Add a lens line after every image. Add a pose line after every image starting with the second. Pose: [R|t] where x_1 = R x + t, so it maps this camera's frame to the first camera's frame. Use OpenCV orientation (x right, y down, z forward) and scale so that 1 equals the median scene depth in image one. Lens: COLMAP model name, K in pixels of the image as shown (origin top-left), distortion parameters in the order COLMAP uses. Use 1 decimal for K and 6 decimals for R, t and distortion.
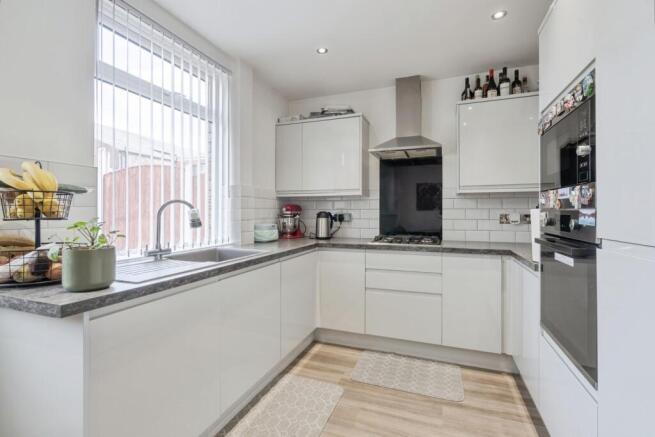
lens RADIAL K [[296.4, 0, 338.7], [0, 296.4, 212.1], [0, 0, 1]] dist [-0.001819, -0.000058]
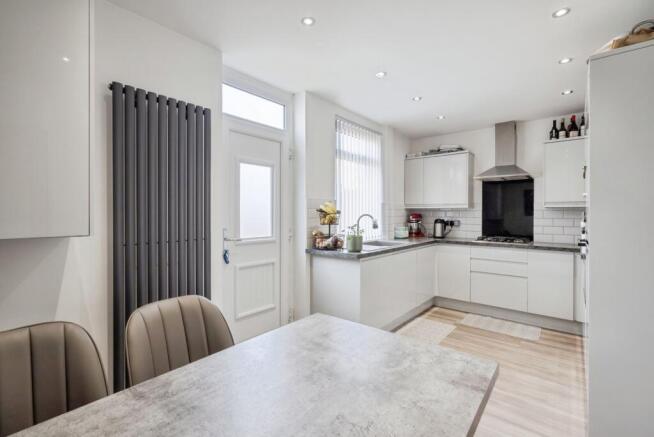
lens RADIAL K [[301.0, 0, 334.2], [0, 301.0, 215.1], [0, 0, 1]] dist [-0.000962, -0.000205]
pose [[0.944306, 0.006236, -0.329009, -0.058961], [-0.004396, 0.999970, 0.006334, -0.031360], [0.329039, -0.004535, 0.944305, -0.634163]]
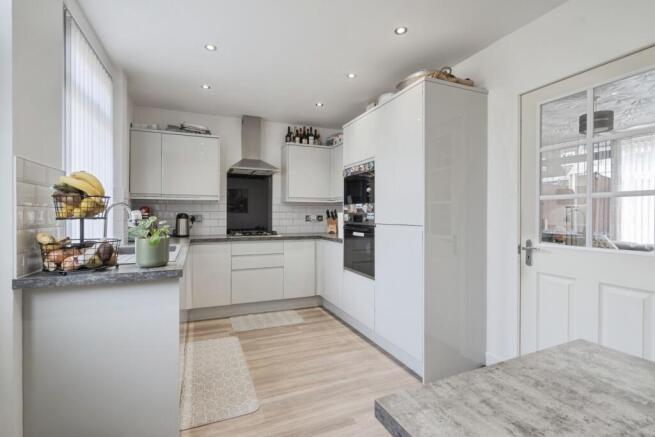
lens RADIAL K [[294.5, 0, 317.1], [0, 294.5, 217.4], [0, 0, 1]] dist [-0.000964, -0.000186]
pose [[0.743640, -0.003955, 0.668569, -0.494487], [-0.002576, 0.999958, 0.008780, 0.003027], [-0.668576, -0.008252, 0.743598, -0.242801]]
